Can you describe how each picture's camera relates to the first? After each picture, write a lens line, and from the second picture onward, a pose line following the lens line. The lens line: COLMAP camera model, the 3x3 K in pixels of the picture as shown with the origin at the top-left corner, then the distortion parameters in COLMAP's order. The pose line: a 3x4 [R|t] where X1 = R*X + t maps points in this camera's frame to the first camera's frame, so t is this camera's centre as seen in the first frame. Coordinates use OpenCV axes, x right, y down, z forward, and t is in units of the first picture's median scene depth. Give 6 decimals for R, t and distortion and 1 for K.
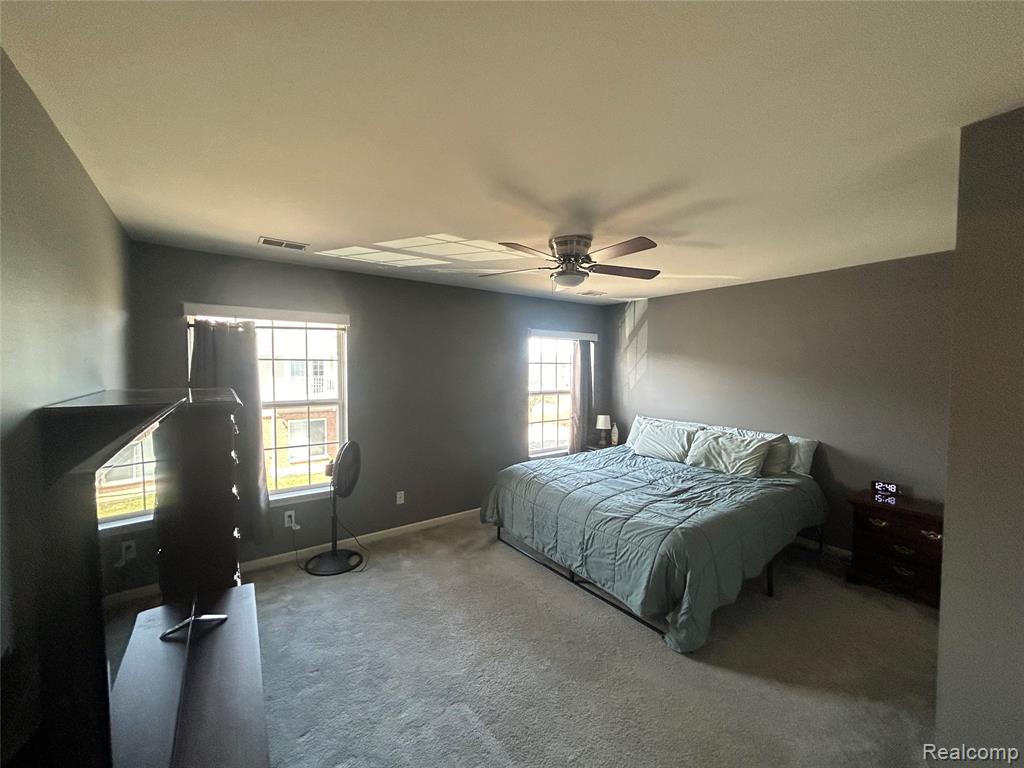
lens RADIAL K [[413.6, 0, 511.1], [0, 413.6, 383.1], [0, 0, 1]] dist [-0.000438, -0.000014]
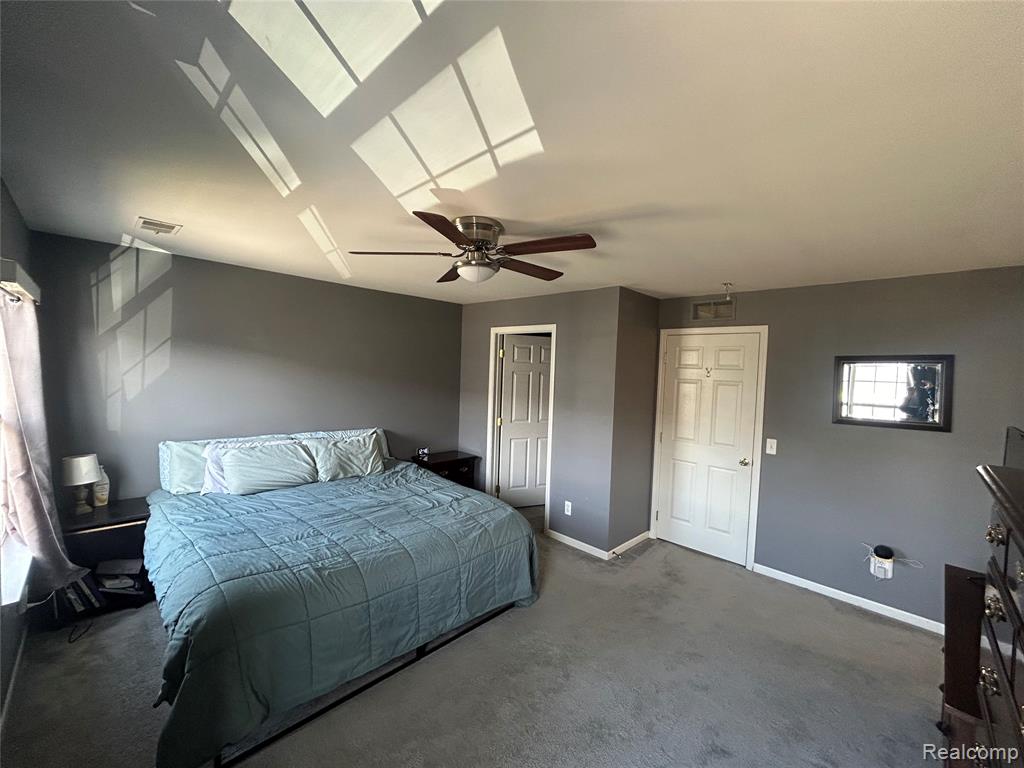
lens RADIAL K [[413.6, 0, 511.1], [0, 413.6, 383.1], [0, 0, 1]] dist [-0.000438, -0.000014]
pose [[-0.159794, -0.046589, 0.986050, -0.540815], [-0.003625, 0.998907, 0.046609, -0.056819], [-0.987144, 0.003873, -0.159789, 0.845479]]
